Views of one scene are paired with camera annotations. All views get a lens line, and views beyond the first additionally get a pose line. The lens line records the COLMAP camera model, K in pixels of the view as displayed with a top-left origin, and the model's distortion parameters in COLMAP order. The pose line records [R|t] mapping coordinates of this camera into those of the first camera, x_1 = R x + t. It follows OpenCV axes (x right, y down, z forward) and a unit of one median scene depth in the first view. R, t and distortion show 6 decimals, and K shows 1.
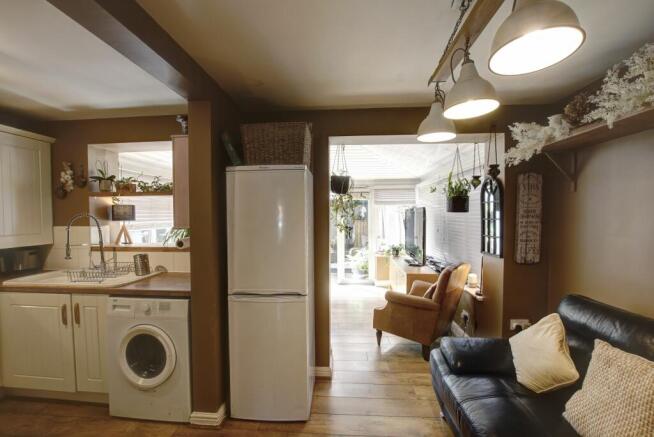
lens RADIAL K [[285.7, 0, 330.4], [0, 285.7, 217.4], [0, 0, 1]] dist [-0.027698, 0.000953]
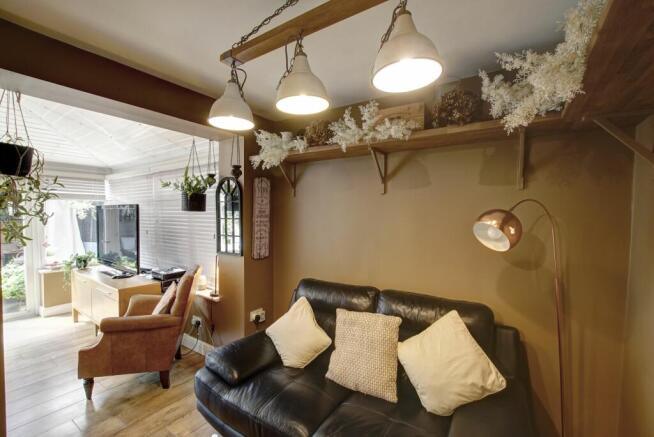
lens RADIAL K [[285.7, 0, 327.5], [0, 285.7, 221.2], [0, 0, 1]] dist [-0.027698, 0.000953]
pose [[0.518933, -0.009523, 0.854762, -0.120936], [-0.003940, 0.999901, 0.013532, 0.000038], [-0.854806, -0.010390, 0.518844, 0.175901]]
